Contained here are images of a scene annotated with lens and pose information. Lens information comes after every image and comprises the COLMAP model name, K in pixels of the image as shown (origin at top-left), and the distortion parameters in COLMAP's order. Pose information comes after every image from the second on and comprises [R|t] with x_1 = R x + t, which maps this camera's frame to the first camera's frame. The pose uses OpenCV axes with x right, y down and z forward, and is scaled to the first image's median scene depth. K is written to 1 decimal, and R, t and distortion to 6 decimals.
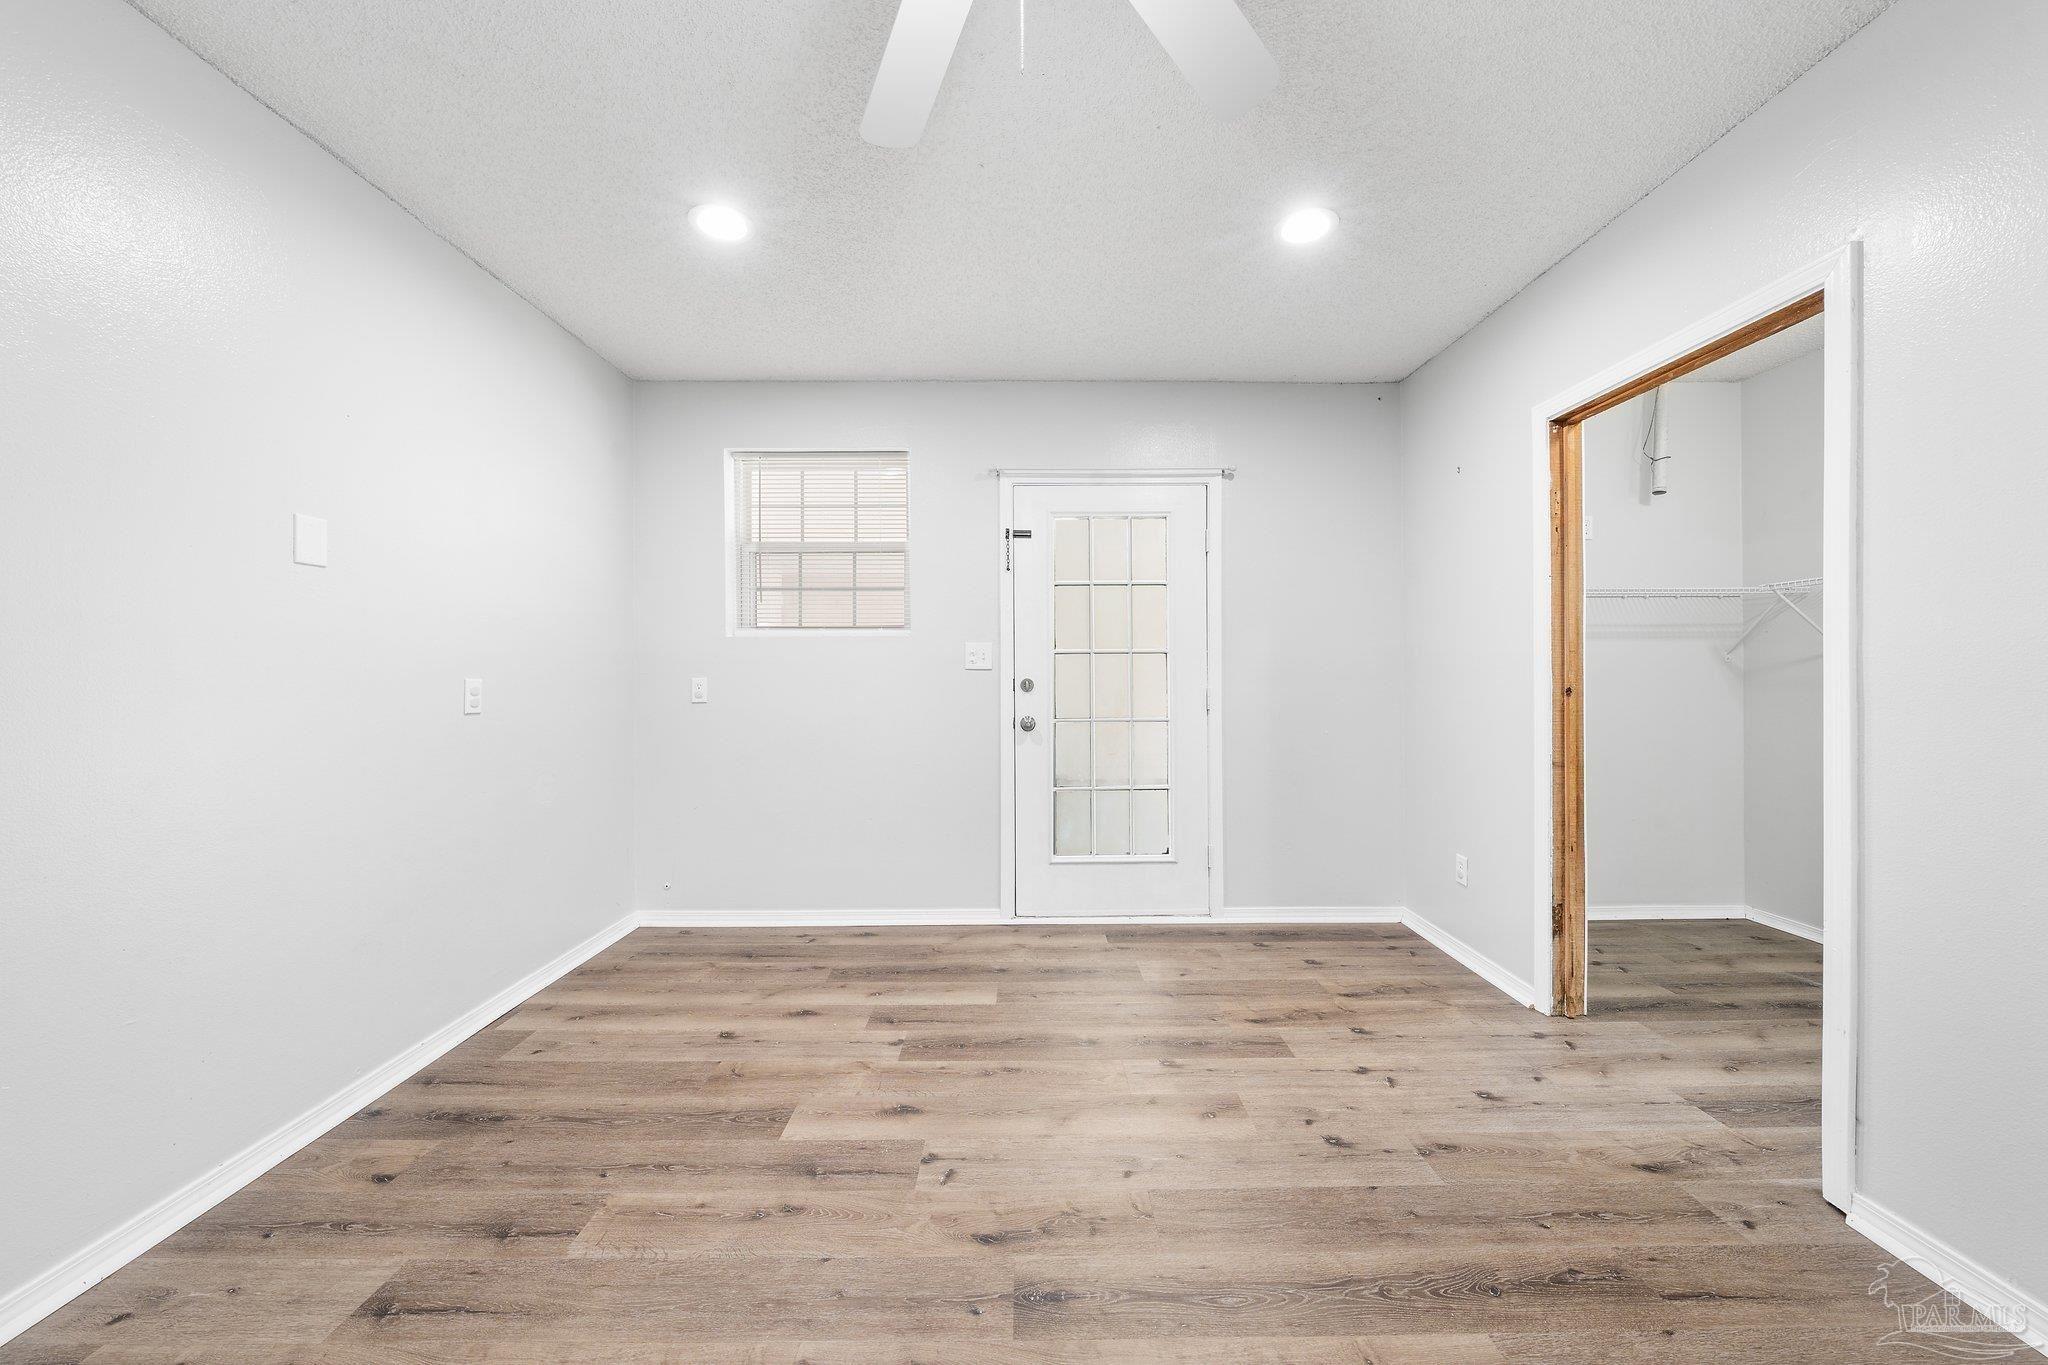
lens RADIAL K [[695.6, 0, 1031.4], [0, 695.6, 669.8], [0, 0, 1]] dist [-0.002728, -0.000182]
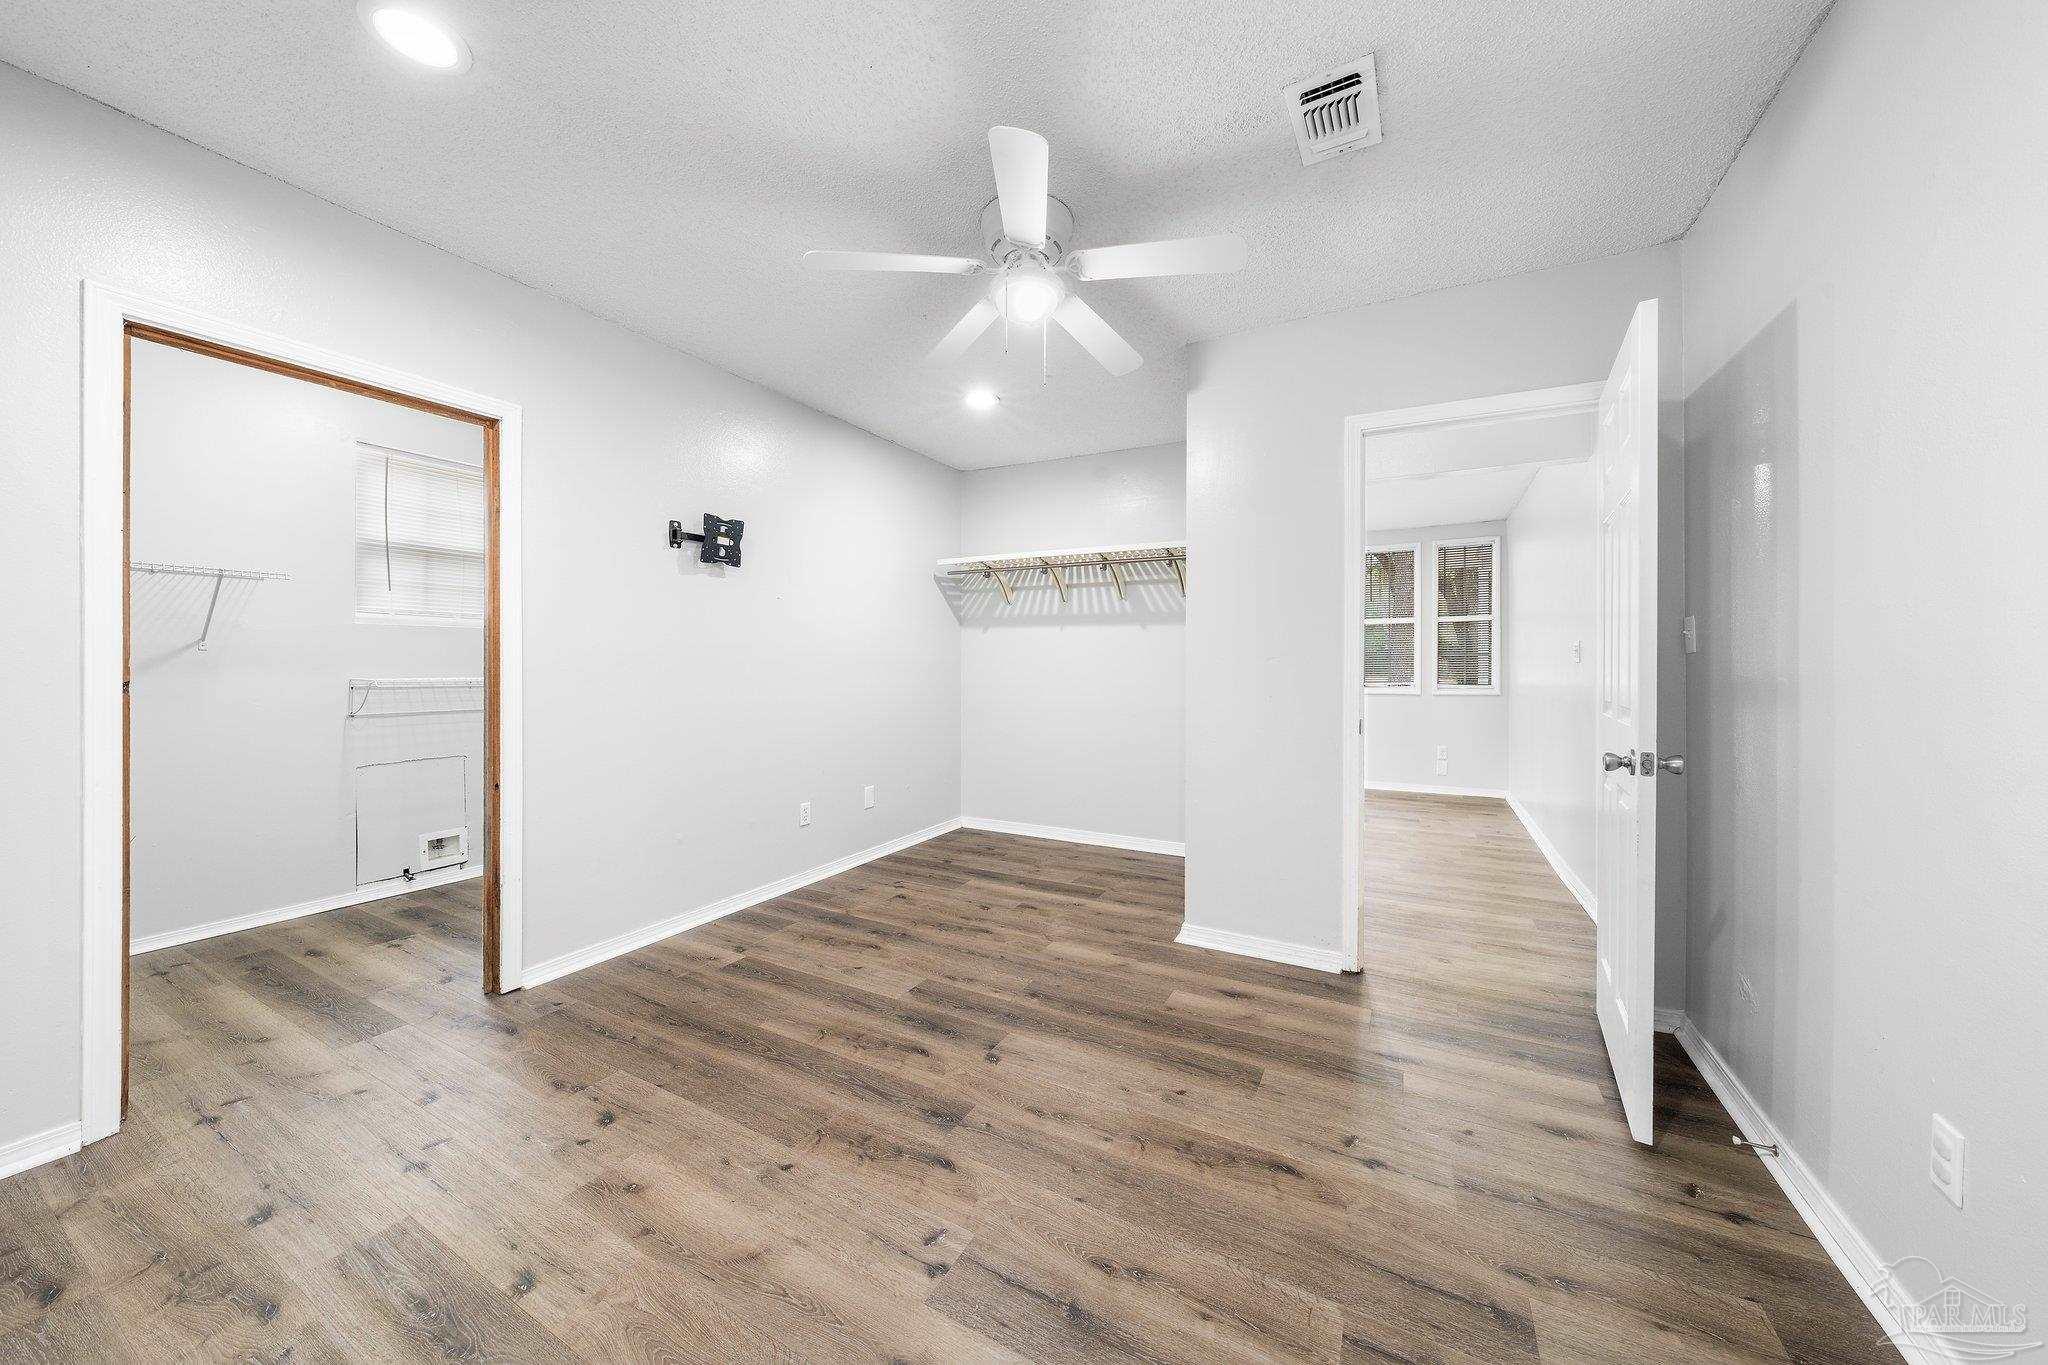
lens RADIAL K [[695.6, 0, 1032.0], [0, 695.6, 674.5], [0, 0, 1]] dist [-0.002728, -0.000182]
pose [[-0.873612, -0.005575, 0.486592, -0.686403], [-0.002287, 0.999970, 0.007350, 0.014102], [-0.486618, 0.005308, -0.873598, 1.797434]]
